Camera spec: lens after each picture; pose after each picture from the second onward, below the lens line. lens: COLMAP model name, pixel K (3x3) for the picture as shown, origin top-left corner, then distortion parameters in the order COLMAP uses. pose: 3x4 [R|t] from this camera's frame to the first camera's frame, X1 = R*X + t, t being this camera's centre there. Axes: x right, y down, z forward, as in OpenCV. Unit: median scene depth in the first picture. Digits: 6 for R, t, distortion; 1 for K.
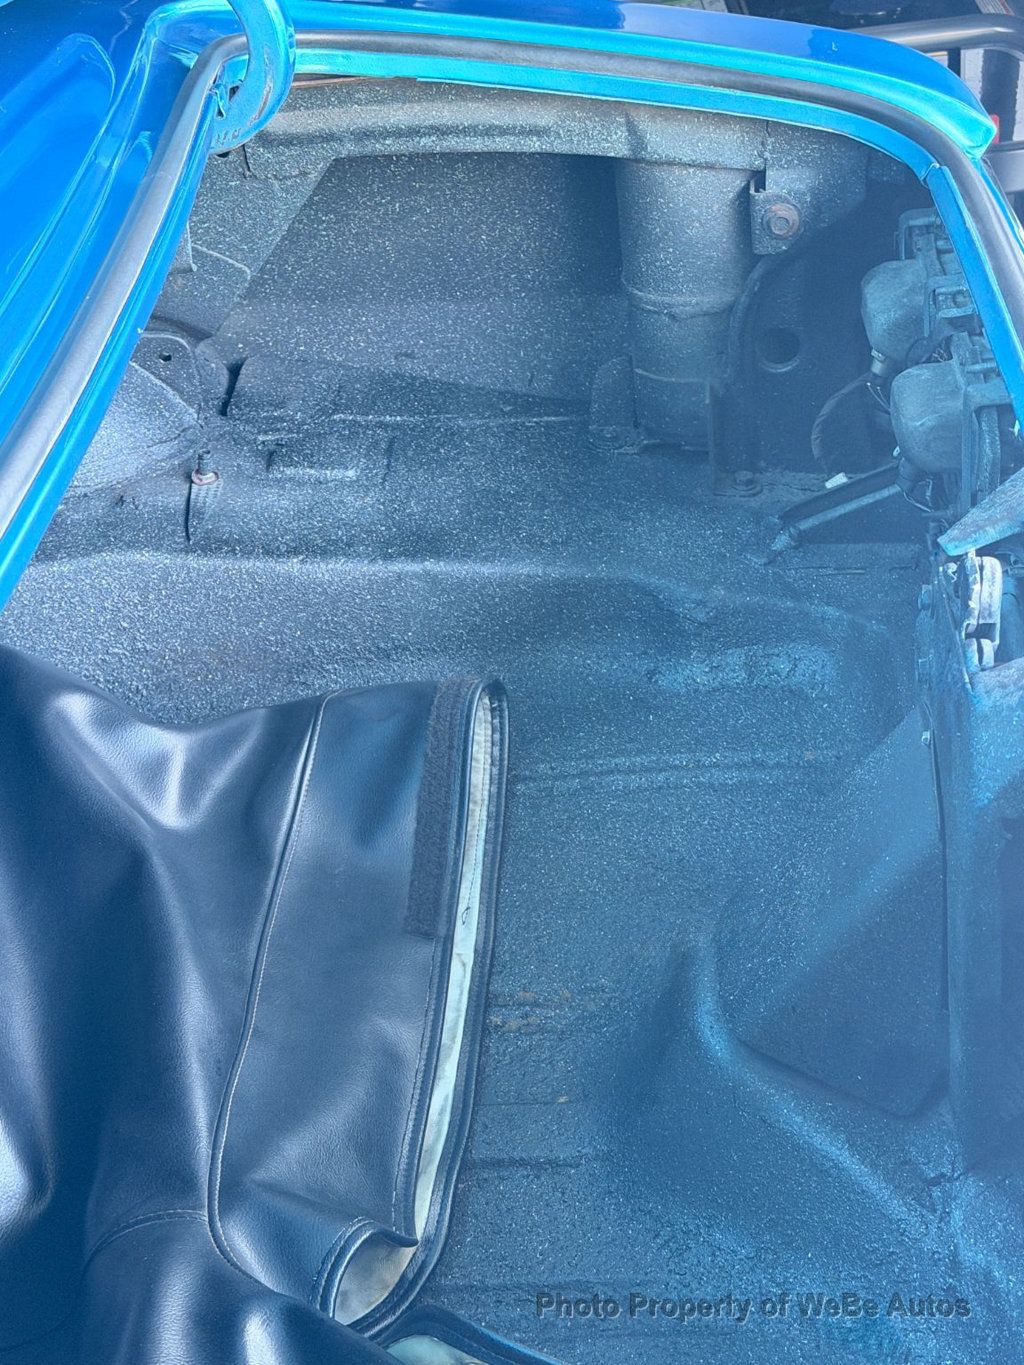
lens RADIAL K [[2195.8, 0, 512.0], [0, 2195.8, 682.5], [0, 0, 1]] dist [0.173615, -0.020098]
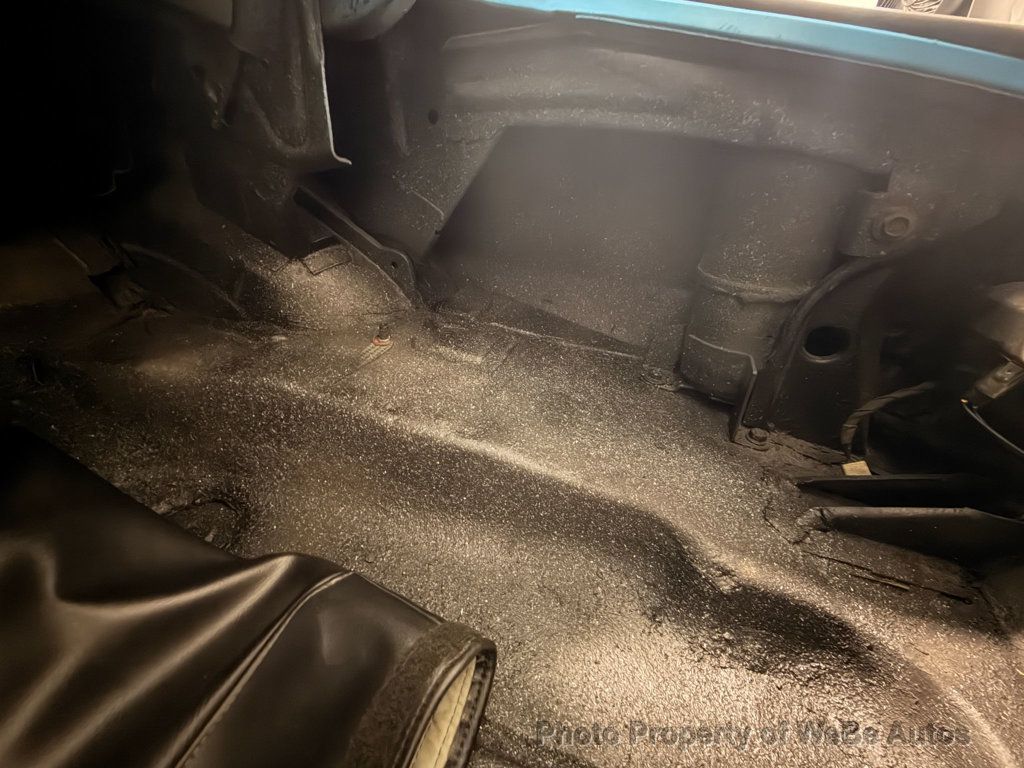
lens RADIAL K [[422.5, 0, 512.0], [0, 422.5, 384.0], [0, 0, 1]] dist [0.001011, 0.000015]
pose [[0.950367, 0.244838, -0.191983, 0.008552], [-0.245759, 0.969137, 0.019377, -0.092864], [0.190802, 0.028767, 0.981207, 0.744171]]
